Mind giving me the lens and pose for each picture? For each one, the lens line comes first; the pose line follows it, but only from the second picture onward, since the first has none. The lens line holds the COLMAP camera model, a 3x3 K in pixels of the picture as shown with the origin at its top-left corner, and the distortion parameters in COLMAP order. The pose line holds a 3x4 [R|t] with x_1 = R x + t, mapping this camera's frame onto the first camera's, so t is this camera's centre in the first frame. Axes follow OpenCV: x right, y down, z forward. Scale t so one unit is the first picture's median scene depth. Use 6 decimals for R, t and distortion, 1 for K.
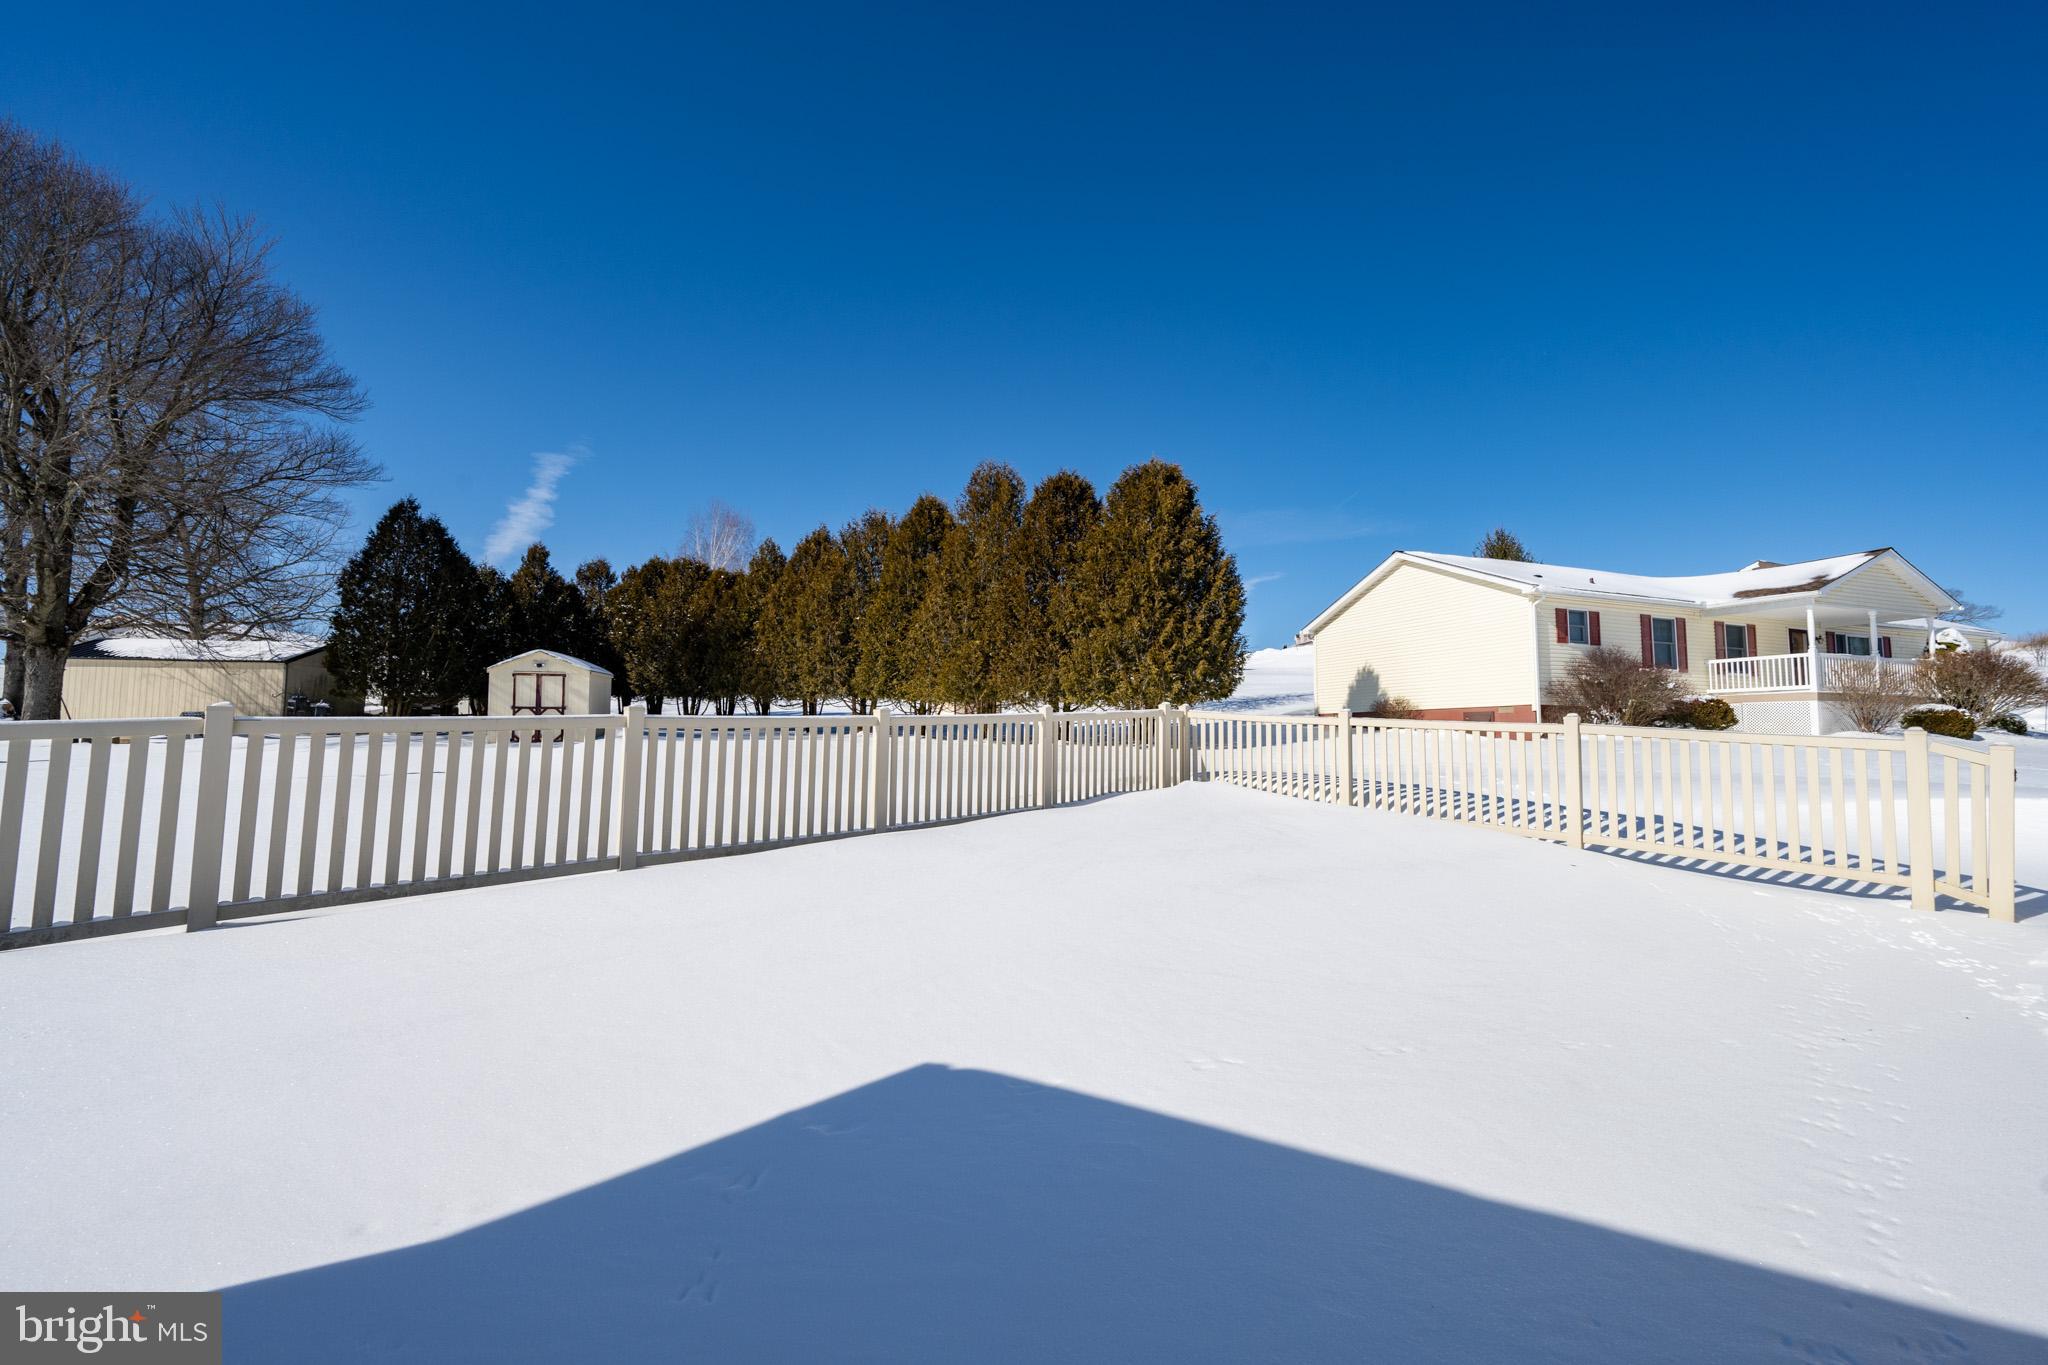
lens RADIAL K [[840.4, 0, 1017.3], [0, 840.4, 673.0], [0, 0, 1]] dist [-0.000388, -0.000269]
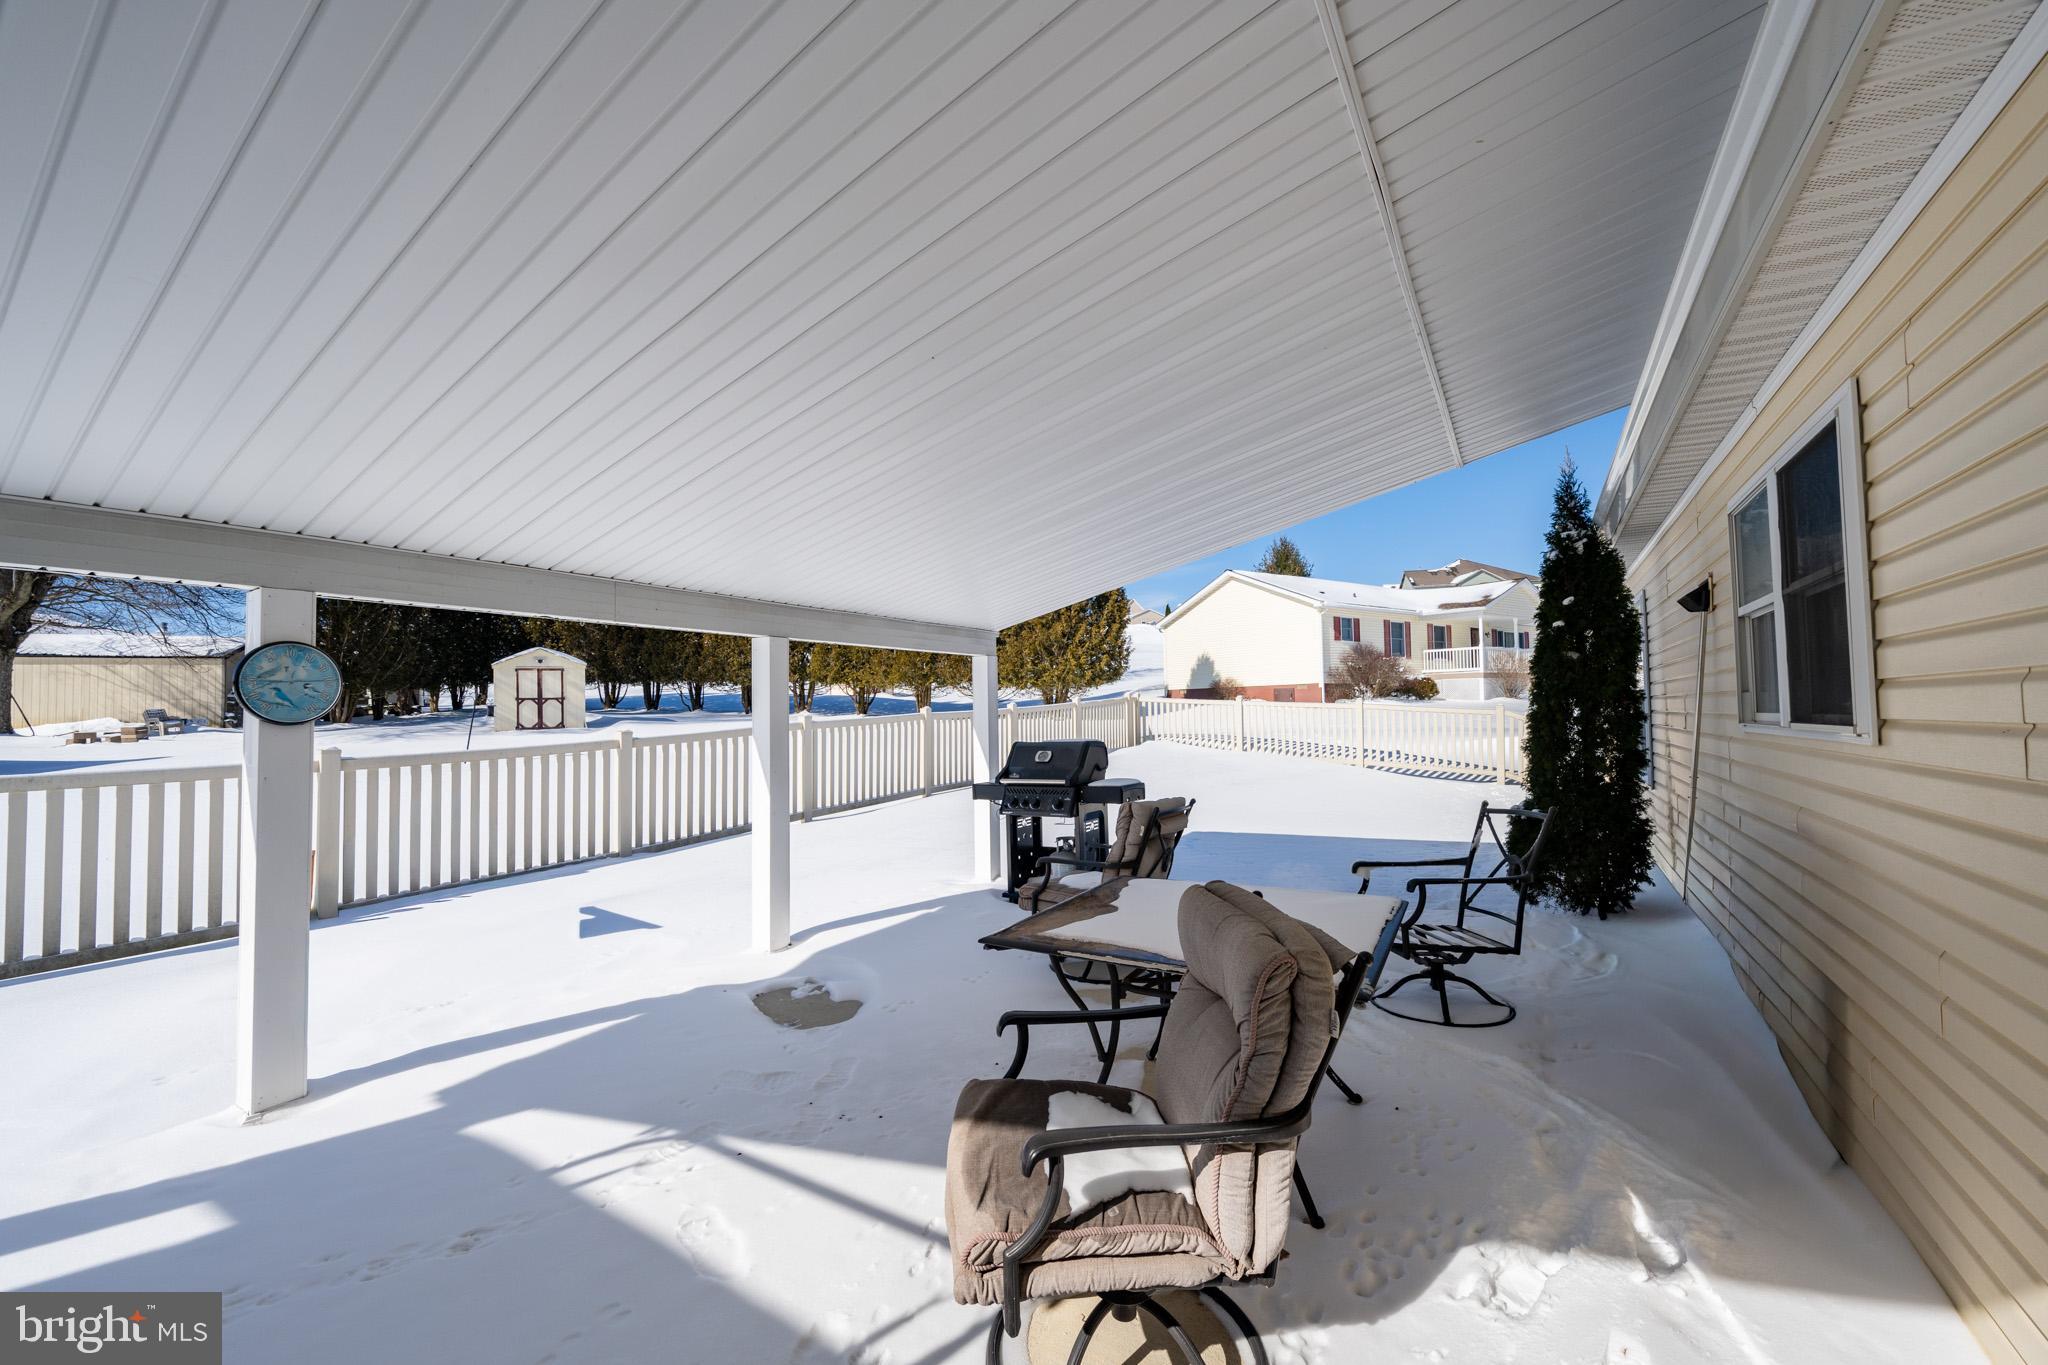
lens RADIAL K [[840.9, 0, 1027.6], [0, 840.9, 673.6], [0, 0, 1]] dist [0.000252, 0.000220]
pose [[0.969721, -0.013183, 0.243860, -0.219569], [0.004239, 0.999300, 0.037164, -0.033691], [-0.244180, -0.035005, 0.969098, -0.272493]]
